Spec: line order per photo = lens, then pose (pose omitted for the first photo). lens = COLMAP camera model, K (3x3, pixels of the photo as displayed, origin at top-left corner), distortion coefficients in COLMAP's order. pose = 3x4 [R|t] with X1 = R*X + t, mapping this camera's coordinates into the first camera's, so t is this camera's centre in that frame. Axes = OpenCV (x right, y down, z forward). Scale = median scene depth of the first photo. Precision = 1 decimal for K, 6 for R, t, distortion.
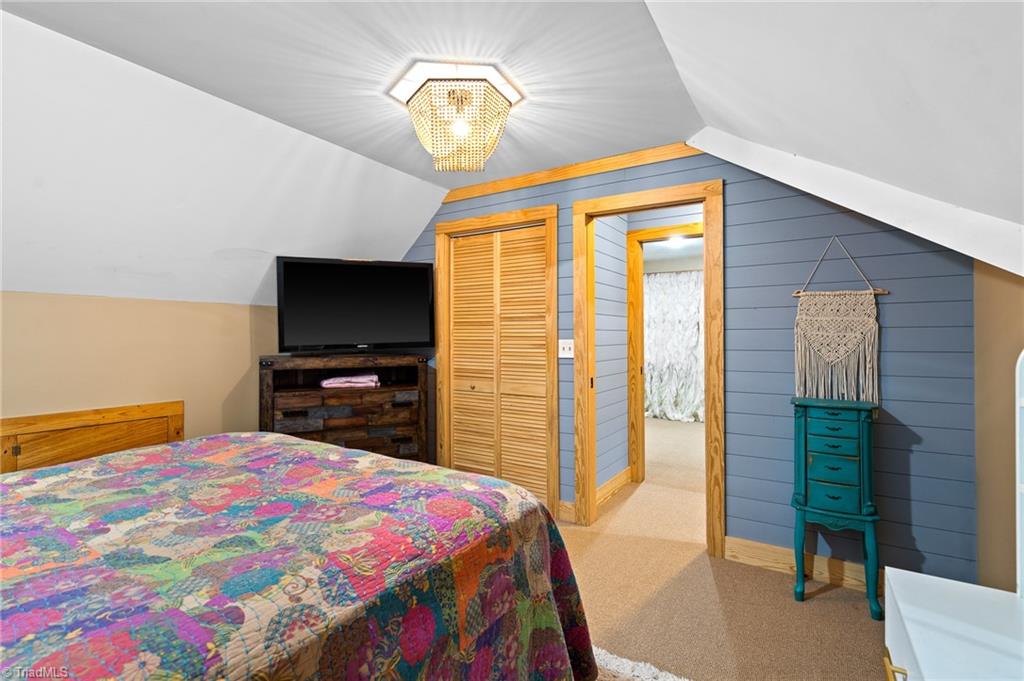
lens RADIAL K [[473.4, 0, 513.8], [0, 473.4, 336.8], [0, 0, 1]] dist [-0.001508, 0.000065]
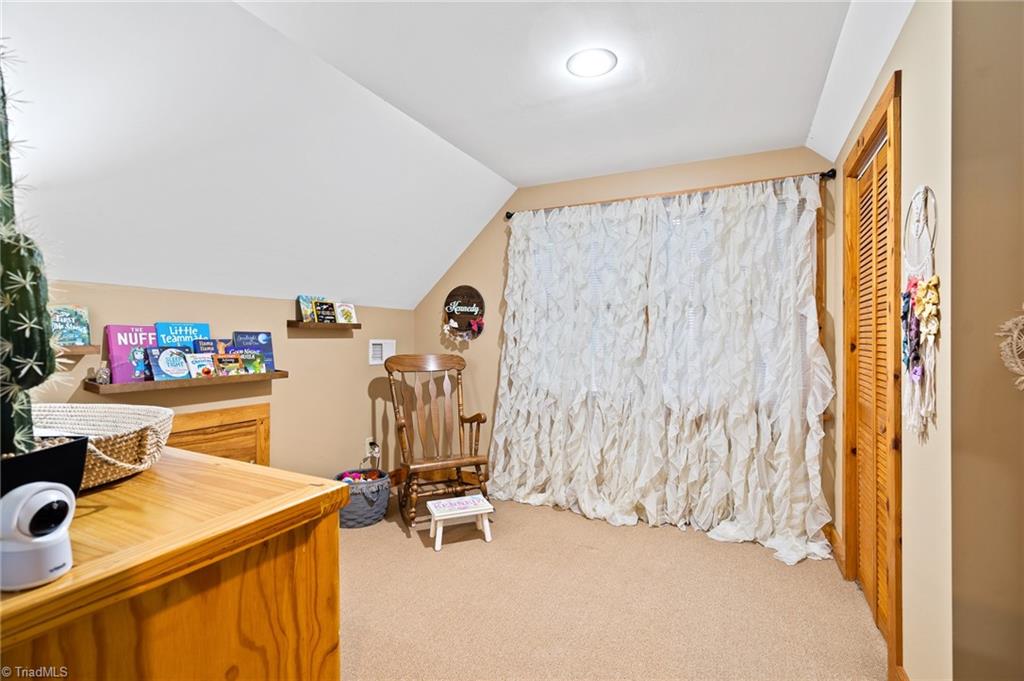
lens RADIAL K [[473.4, 0, 510.0], [0, 473.4, 341.7], [0, 0, 1]] dist [-0.001508, 0.000065]
pose [[0.994876, 0.003790, 0.101029, 0.206613], [-0.003919, 0.999992, 0.001081, 0.003458], [-0.101024, -0.001471, 0.994883, 0.543261]]
